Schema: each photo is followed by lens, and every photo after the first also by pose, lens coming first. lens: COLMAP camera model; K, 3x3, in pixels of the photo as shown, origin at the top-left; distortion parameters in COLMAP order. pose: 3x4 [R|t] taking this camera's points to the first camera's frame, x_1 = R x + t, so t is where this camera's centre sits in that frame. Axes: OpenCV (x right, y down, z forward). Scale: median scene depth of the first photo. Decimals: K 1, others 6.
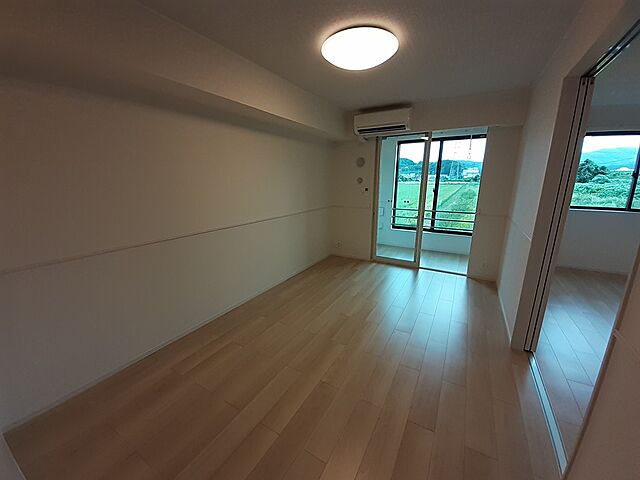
lens RADIAL K [[257.6, 0, 319.4], [0, 257.6, 240.1], [0, 0, 1]] dist [-0.018072, -0.001213]
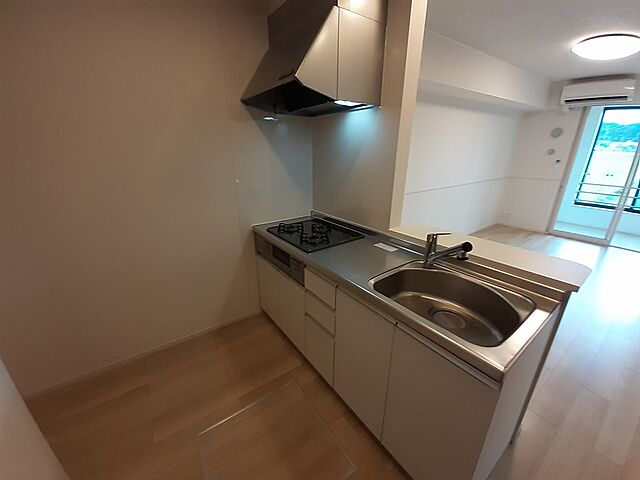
lens RADIAL K [[257.6, 0, 318.2], [0, 257.6, 241.3], [0, 0, 1]] dist [-0.018072, -0.001213]
pose [[0.900072, 0.144463, -0.411097, -0.207734], [-0.094075, 0.985618, 0.140382, 0.059704], [0.425465, -0.087680, 0.900718, -0.306664]]
